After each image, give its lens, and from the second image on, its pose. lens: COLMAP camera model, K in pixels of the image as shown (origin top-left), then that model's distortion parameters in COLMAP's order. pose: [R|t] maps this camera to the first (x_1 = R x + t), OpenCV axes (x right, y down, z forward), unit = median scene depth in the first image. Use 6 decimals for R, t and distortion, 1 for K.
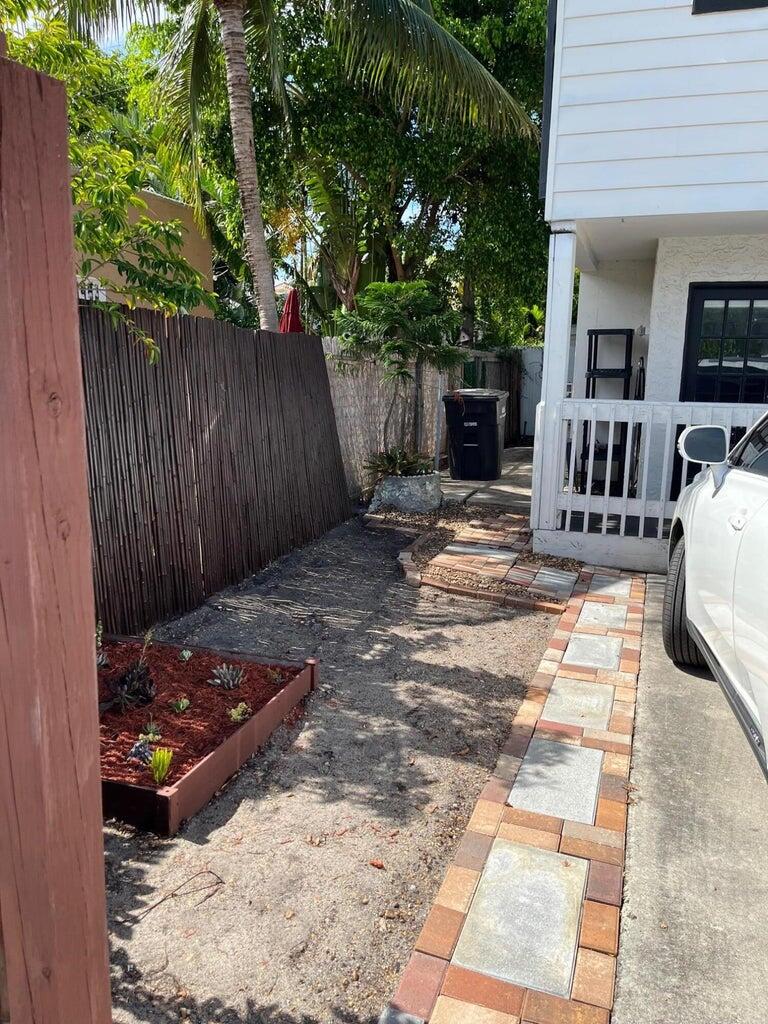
lens RADIAL K [[772.0, 0, 377.9], [0, 772.0, 507.4], [0, 0, 1]] dist [0.056360, -0.081746]
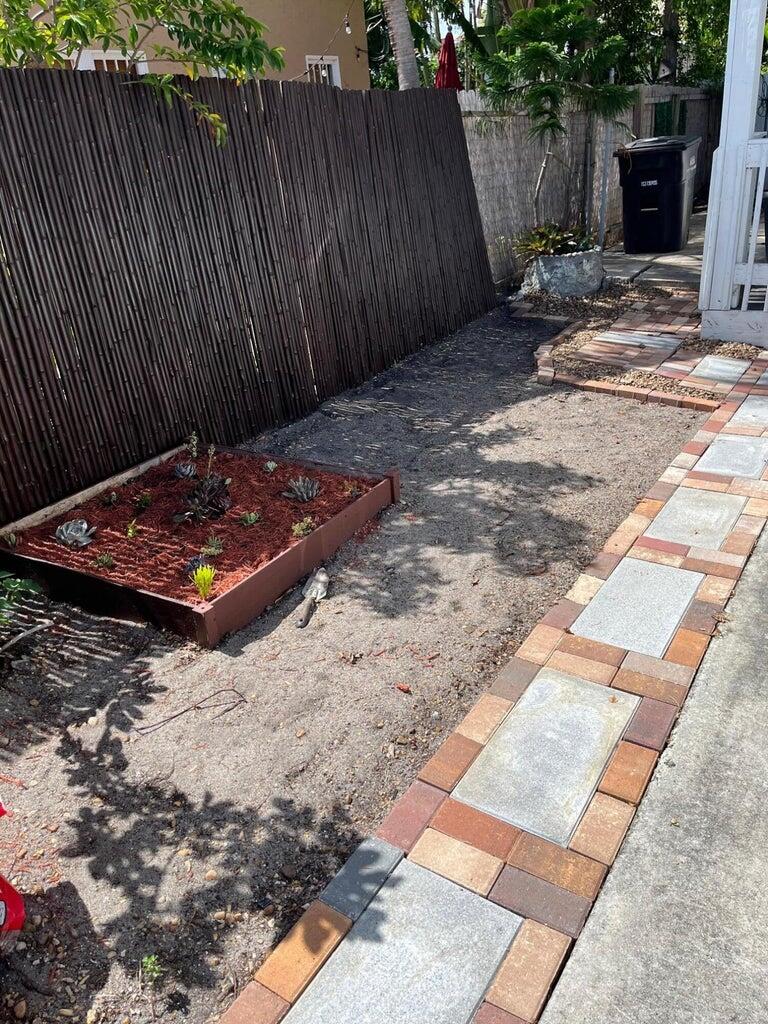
lens RADIAL K [[772.0, 0, 391.6], [0, 772.0, 514.5], [0, 0, 1]] dist [0.056360, -0.081746]
pose [[0.970696, 0.011802, -0.240022, 0.155085], [0.054173, 0.962338, 0.266405, -0.004275], [0.234126, -0.271601, 0.933498, 0.115142]]
